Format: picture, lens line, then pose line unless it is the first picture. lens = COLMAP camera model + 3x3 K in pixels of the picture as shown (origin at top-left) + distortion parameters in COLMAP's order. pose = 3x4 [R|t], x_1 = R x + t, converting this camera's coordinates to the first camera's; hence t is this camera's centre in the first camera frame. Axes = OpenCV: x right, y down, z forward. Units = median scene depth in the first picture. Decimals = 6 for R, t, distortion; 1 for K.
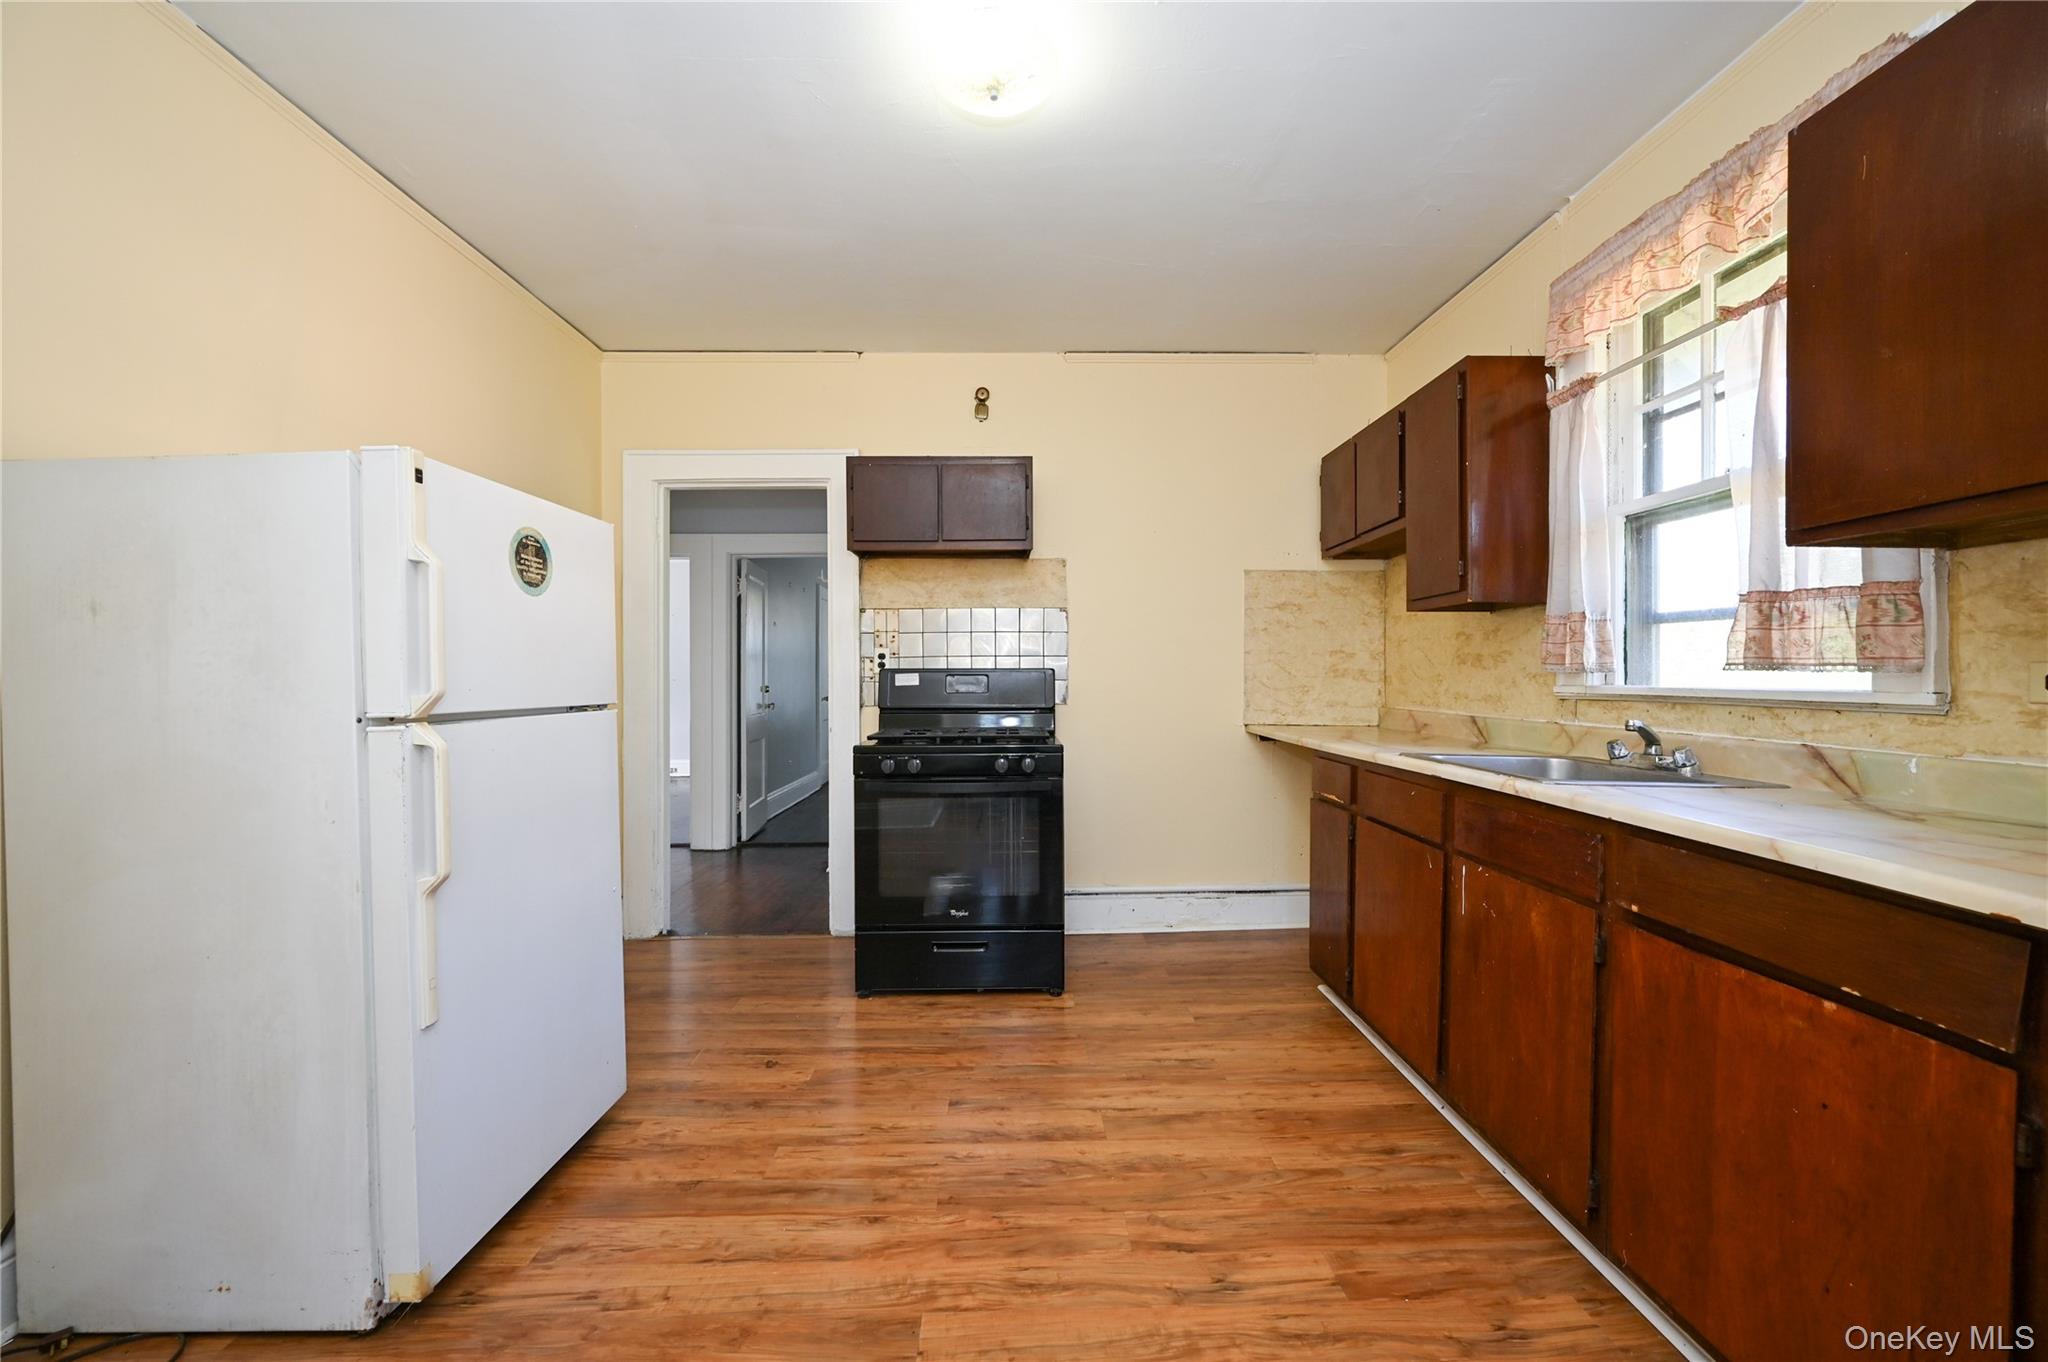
lens RADIAL K [[807.0, 0, 1027.0], [0, 807.0, 682.3], [0, 0, 1]] dist [0.000080, 0.000008]
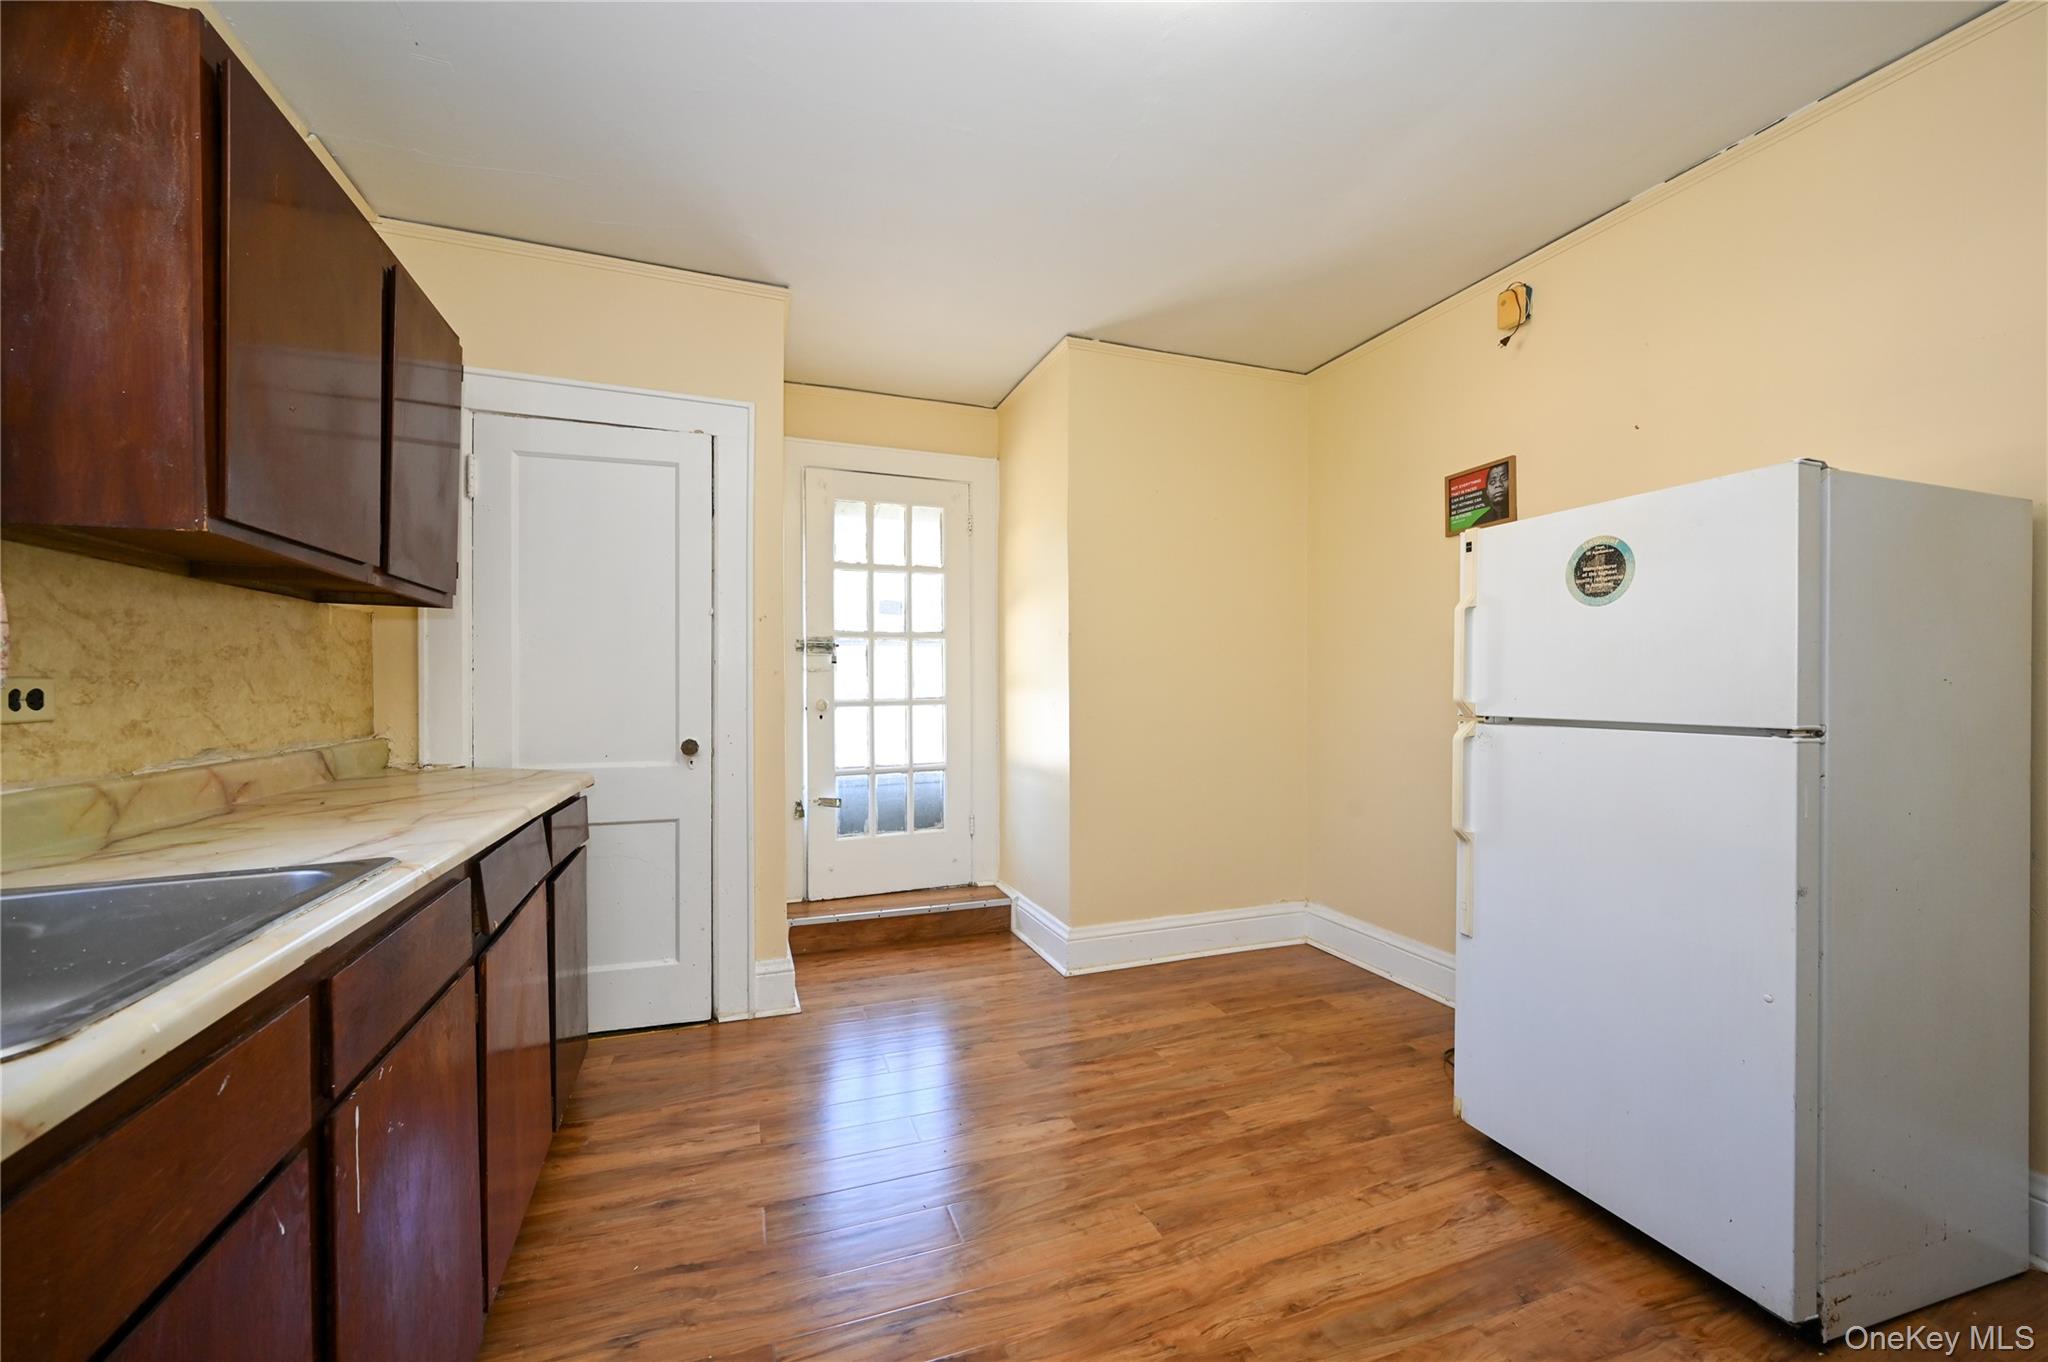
lens RADIAL K [[807.0, 0, 1027.1], [0, 807.0, 686.5], [0, 0, 1]] dist [0.000080, 0.000008]
pose [[-0.945688, 0.003832, -0.325053, 0.384496], [0.000018, 0.999931, 0.011737, -0.022376], [0.325076, 0.011094, -0.945623, 1.809641]]
